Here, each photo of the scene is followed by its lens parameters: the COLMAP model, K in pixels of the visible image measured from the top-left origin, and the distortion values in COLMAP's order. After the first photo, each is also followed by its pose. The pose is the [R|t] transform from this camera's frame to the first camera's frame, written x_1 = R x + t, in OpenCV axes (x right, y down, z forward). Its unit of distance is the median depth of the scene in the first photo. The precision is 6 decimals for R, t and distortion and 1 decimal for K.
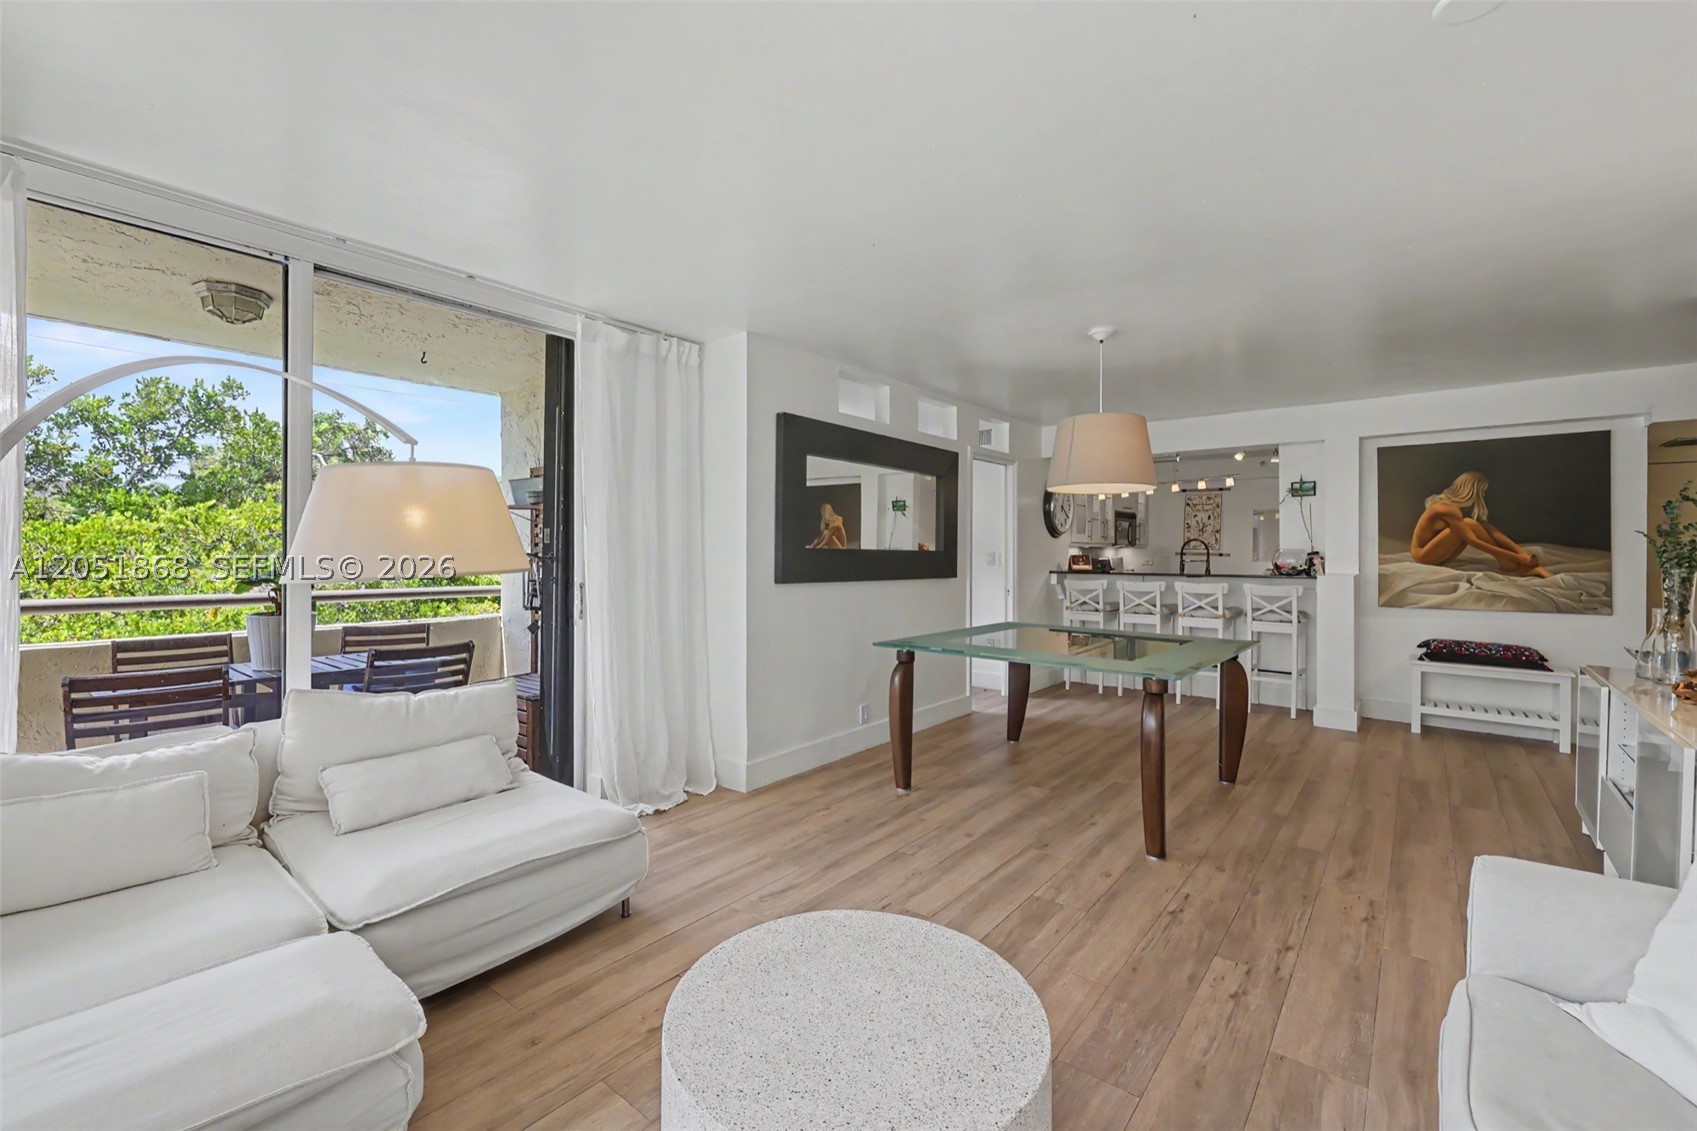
lens RADIAL K [[719.2, 0, 822.0], [0, 719.2, 553.3], [0, 0, 1]] dist [-0.001776, -0.000793]
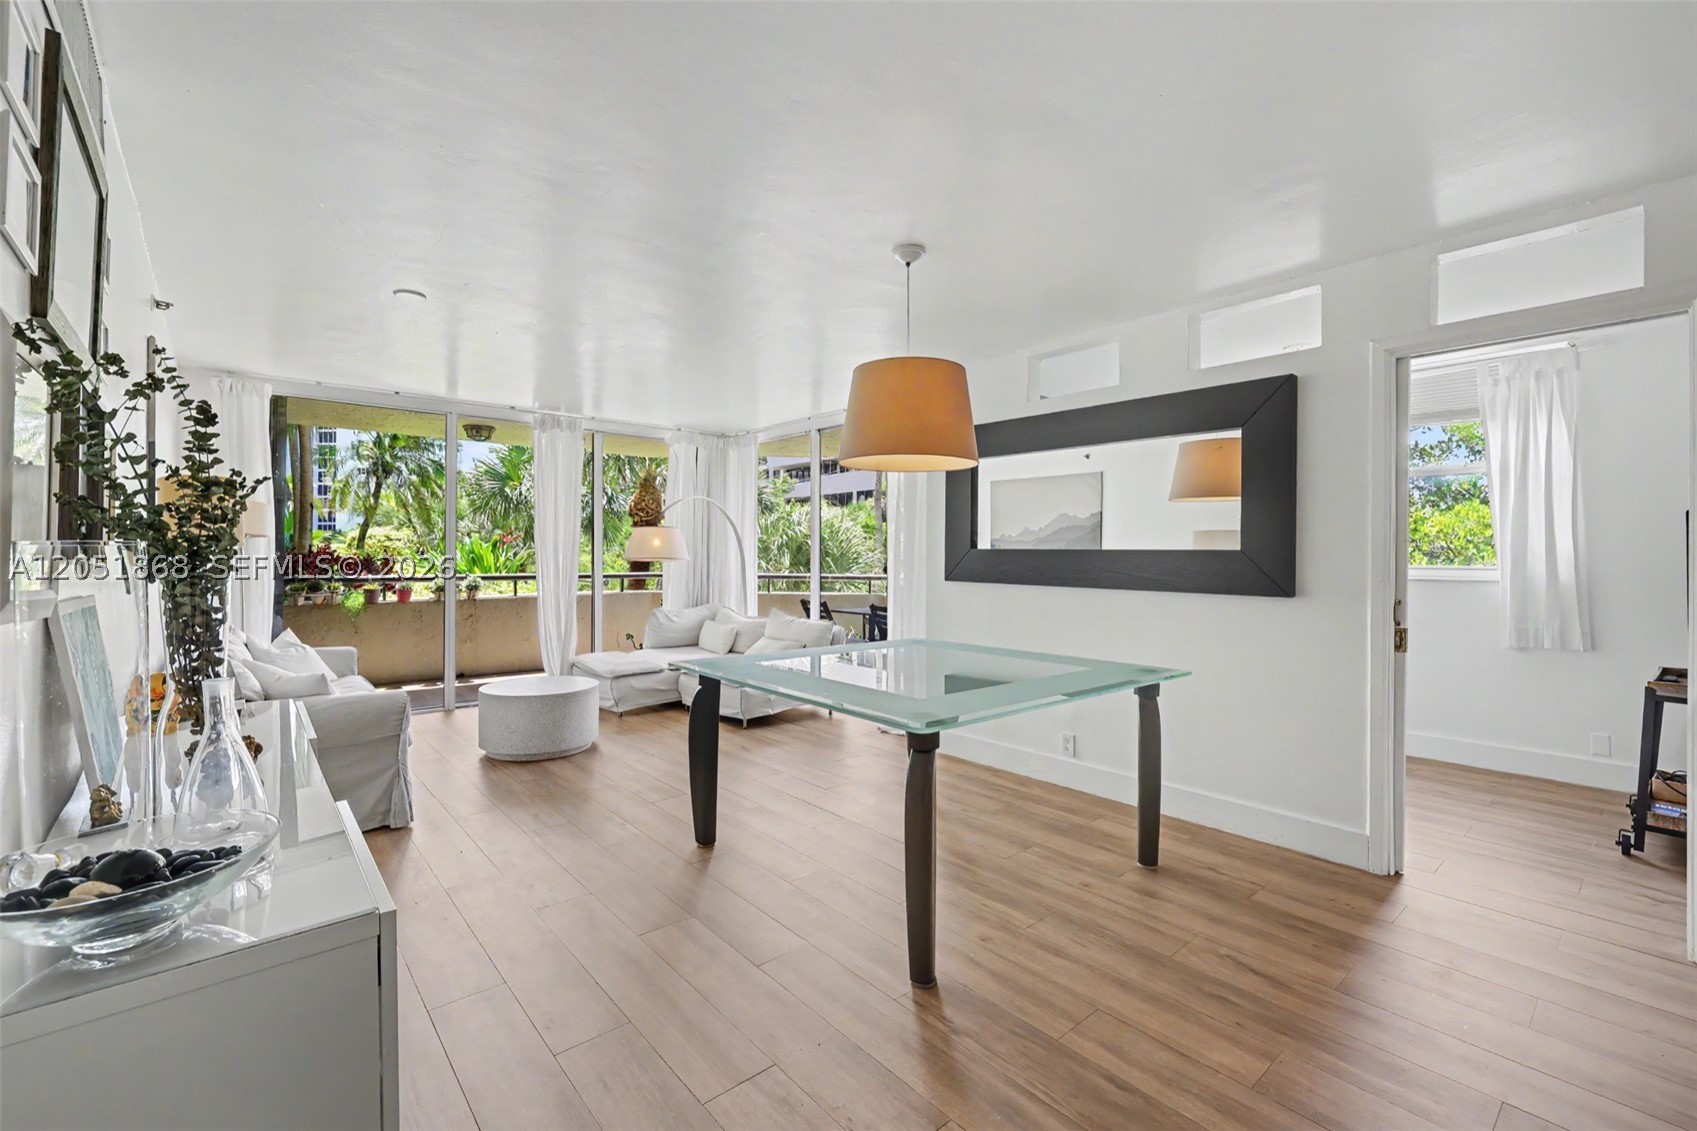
lens RADIAL K [[719.2, 0, 837.3], [0, 719.2, 566.0], [0, 0, 1]] dist [-0.001776, -0.000793]
pose [[-0.167883, 0.011811, -0.985736, 0.873698], [-0.005624, 0.999900, 0.012939, 0.003684], [0.985791, 0.007716, -0.167800, 0.818617]]
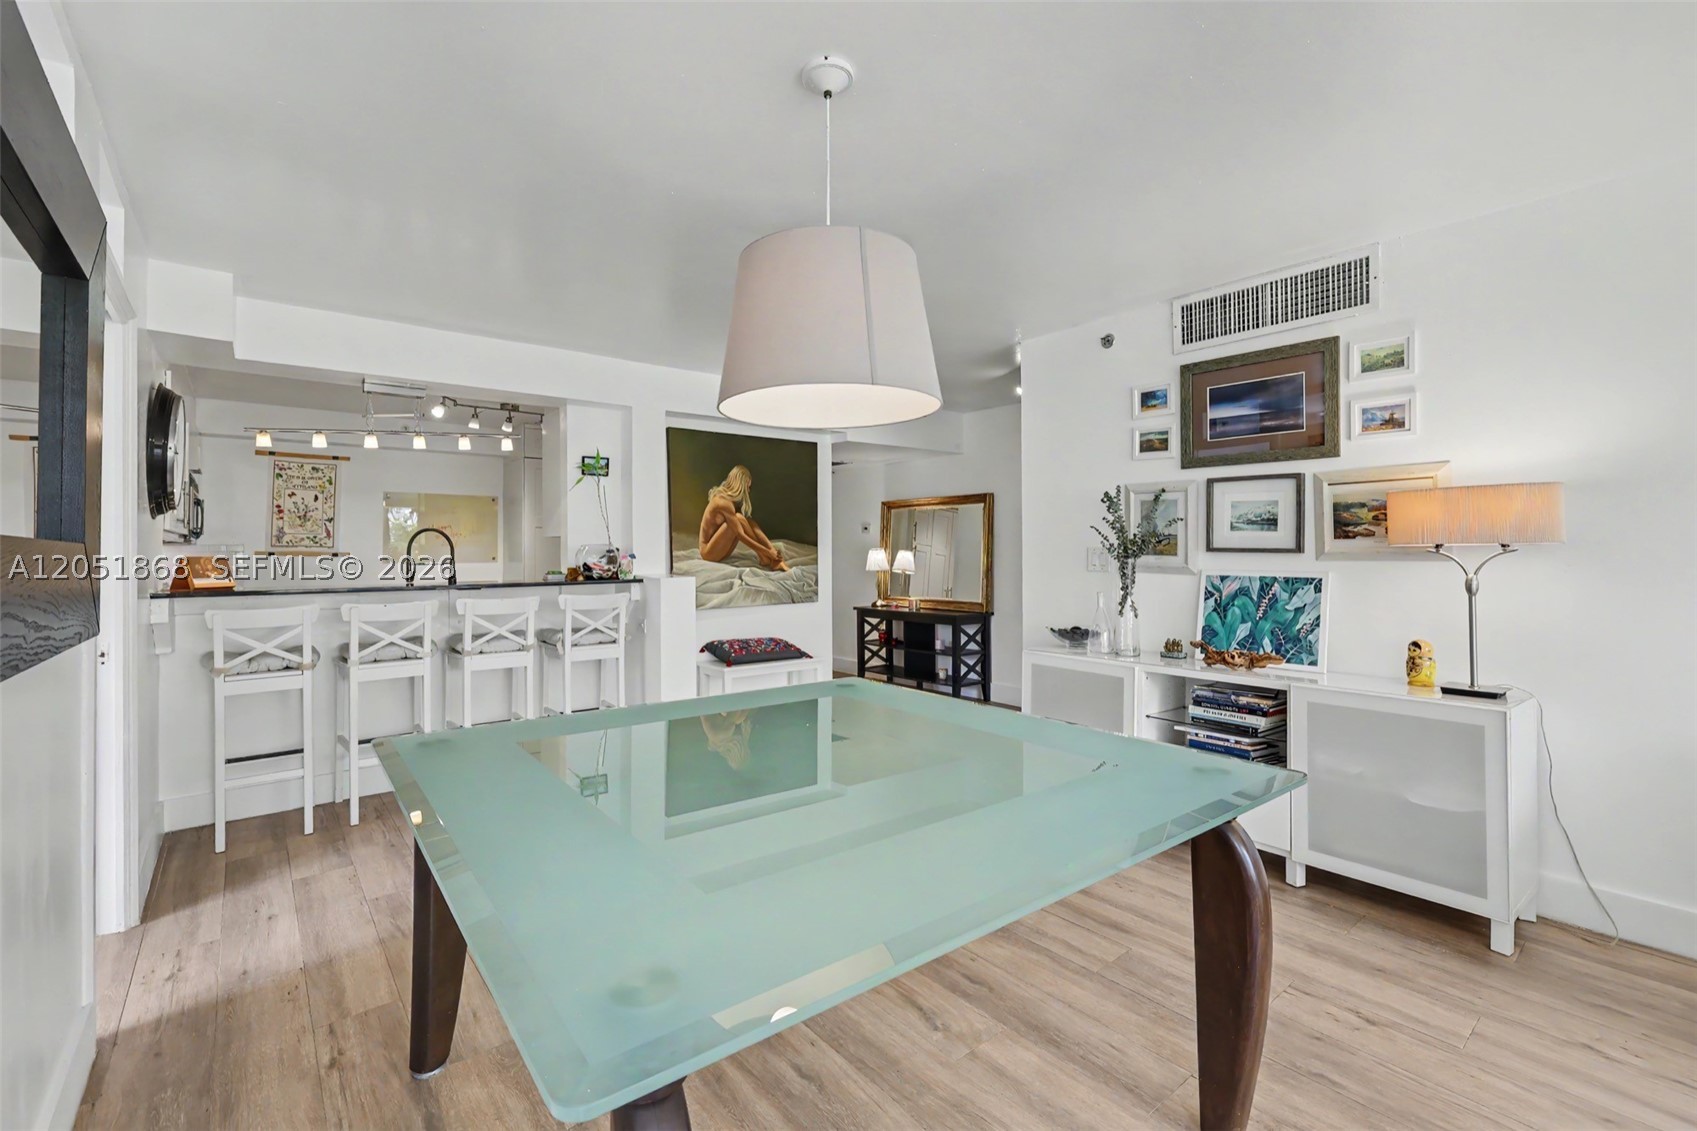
lens RADIAL K [[719.2, 0, 845.8], [0, 719.2, 564.3], [0, 0, 1]] dist [-0.001776, -0.000793]
pose [[0.178972, -0.021557, 0.983618, -0.043206], [0.007304, 0.999761, 0.020582, 0.001422], [-0.983827, 0.003500, 0.179086, 0.704887]]
